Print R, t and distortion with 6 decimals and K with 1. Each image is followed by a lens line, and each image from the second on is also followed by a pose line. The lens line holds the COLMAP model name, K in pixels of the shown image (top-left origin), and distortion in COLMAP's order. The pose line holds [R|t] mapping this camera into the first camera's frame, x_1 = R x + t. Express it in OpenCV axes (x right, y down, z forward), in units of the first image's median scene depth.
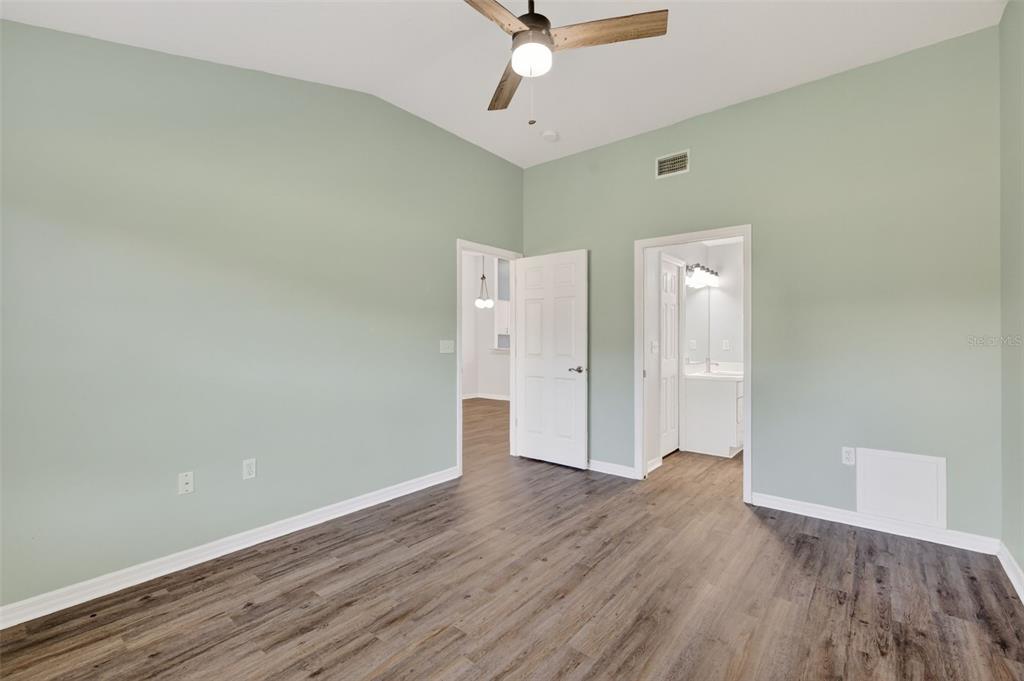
lens RADIAL K [[448.4, 0, 512.7], [0, 448.4, 339.1], [0, 0, 1]] dist [-0.001679, -0.000433]
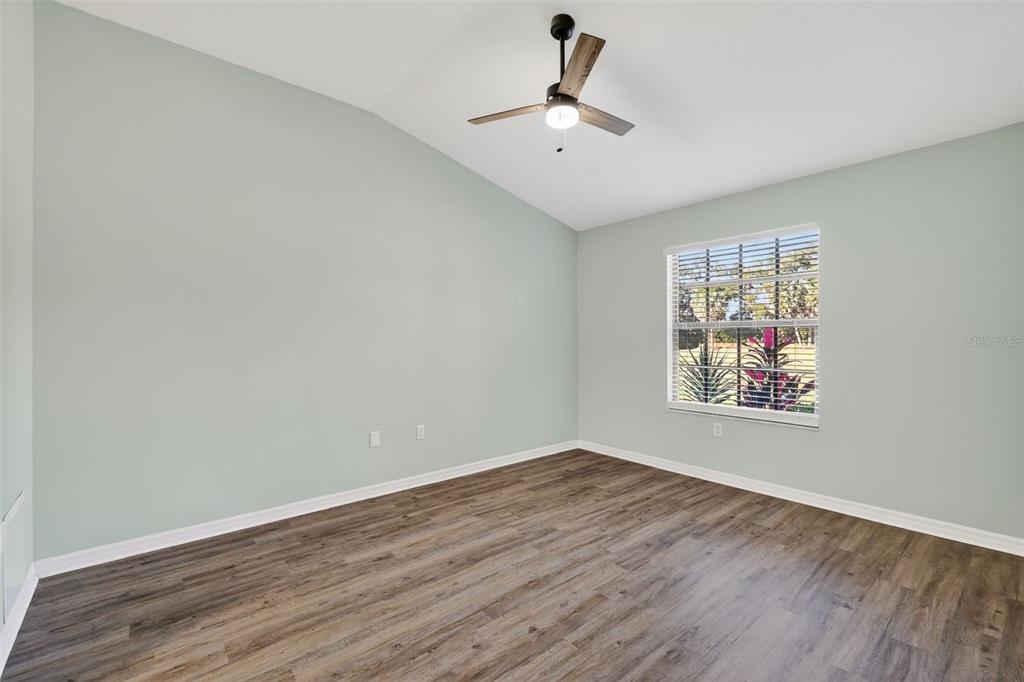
lens RADIAL K [[448.4, 0, 511.1], [0, 448.4, 339.5], [0, 0, 1]] dist [-0.001679, -0.000433]
pose [[-0.982814, 0.003451, 0.184566, -0.040750], [0.004455, 0.999977, 0.005028, -0.005625], [-0.184544, 0.005764, -0.982807, 2.037998]]
